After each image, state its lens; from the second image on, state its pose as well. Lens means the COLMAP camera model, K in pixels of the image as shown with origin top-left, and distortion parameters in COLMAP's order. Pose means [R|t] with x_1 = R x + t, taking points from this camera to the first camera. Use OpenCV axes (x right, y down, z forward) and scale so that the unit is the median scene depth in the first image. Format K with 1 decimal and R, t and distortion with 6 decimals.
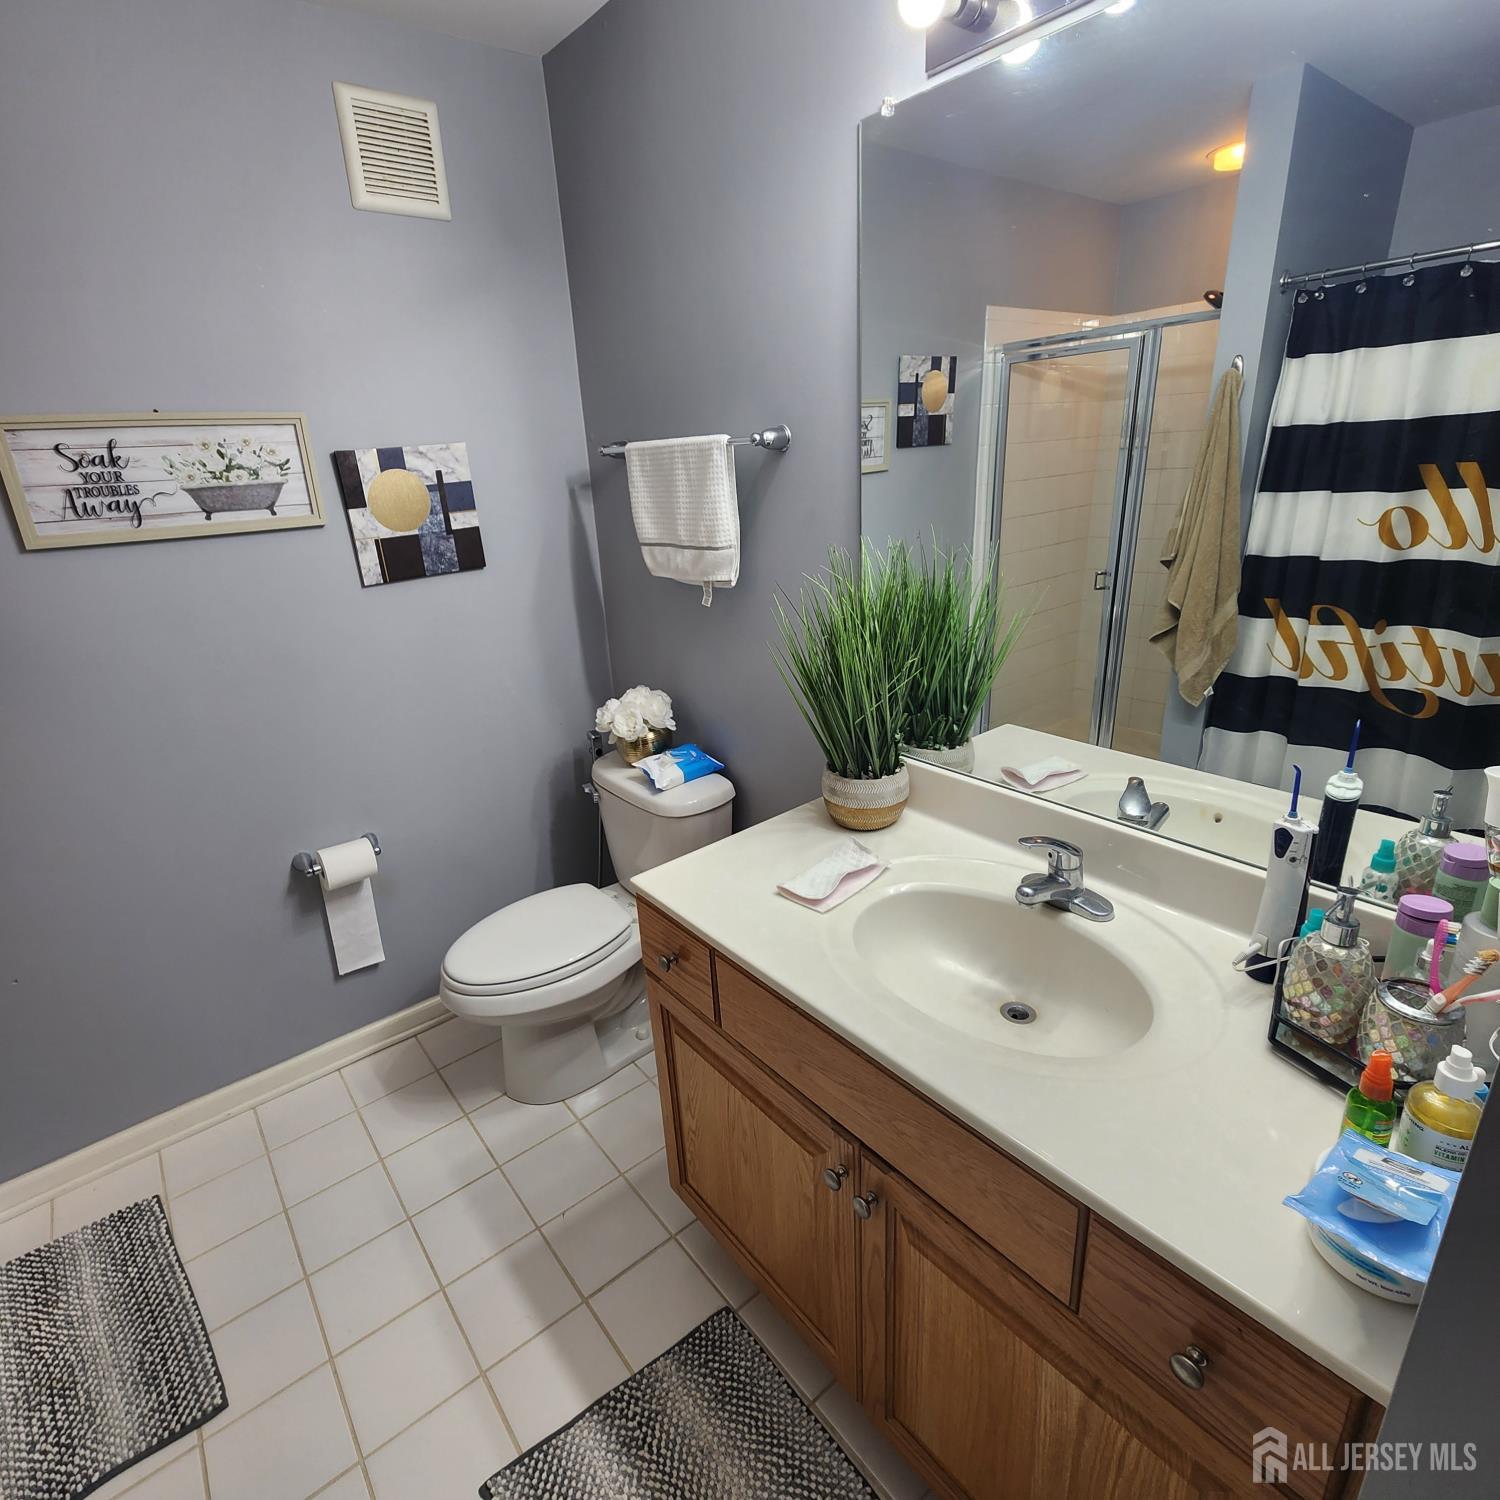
lens RADIAL K [[822.2, 0, 735.5], [0, 822.2, 745.7], [0, 0, 1]] dist [0.002680, -0.003142]
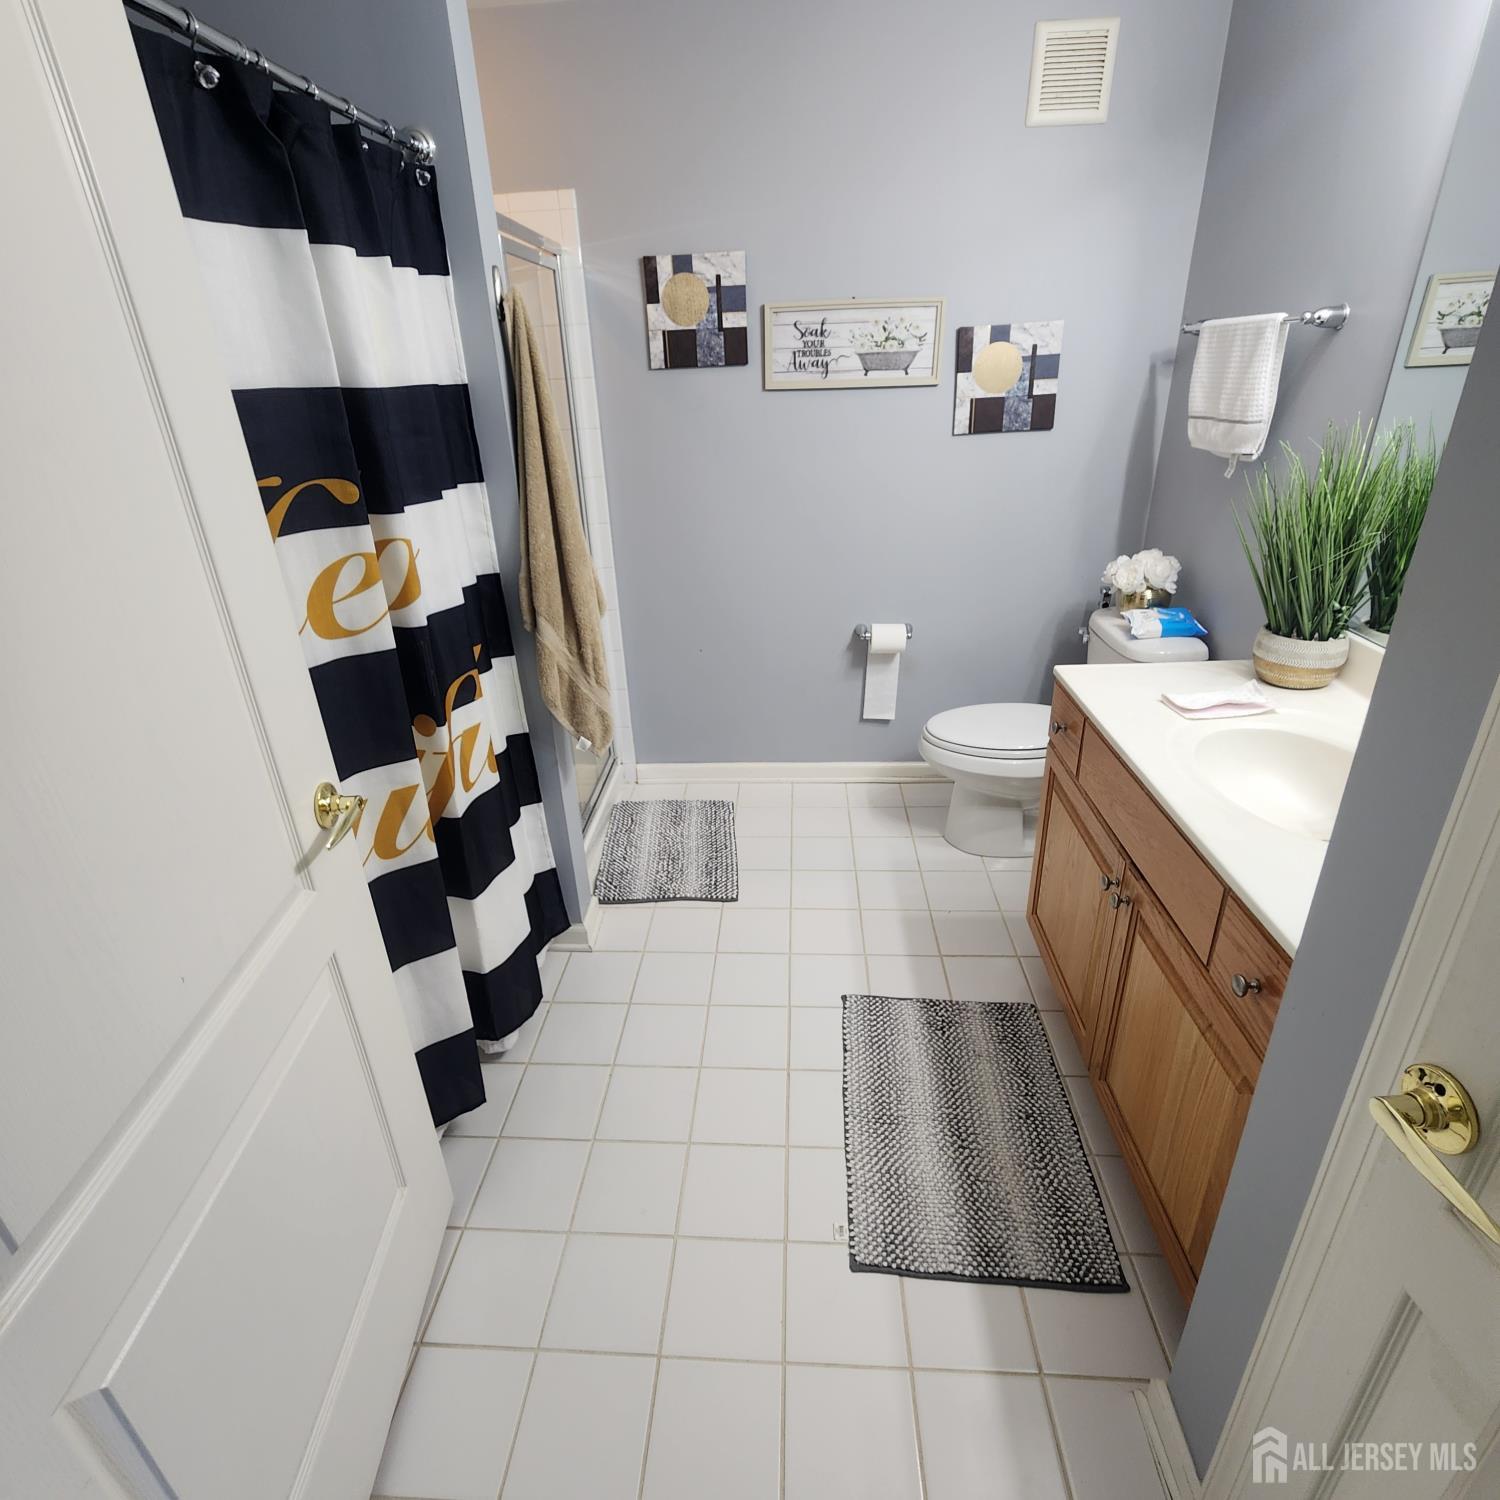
lens RADIAL K [[824.6, 0, 737.1], [0, 824.6, 745.3], [0, 0, 1]] dist [-0.006491, 0.000438]
pose [[0.744793, 0.305262, -0.593379, 0.249366], [-0.229871, 0.952172, 0.201315, 0.104728], [0.626453, -0.013537, 0.779342, -0.282616]]
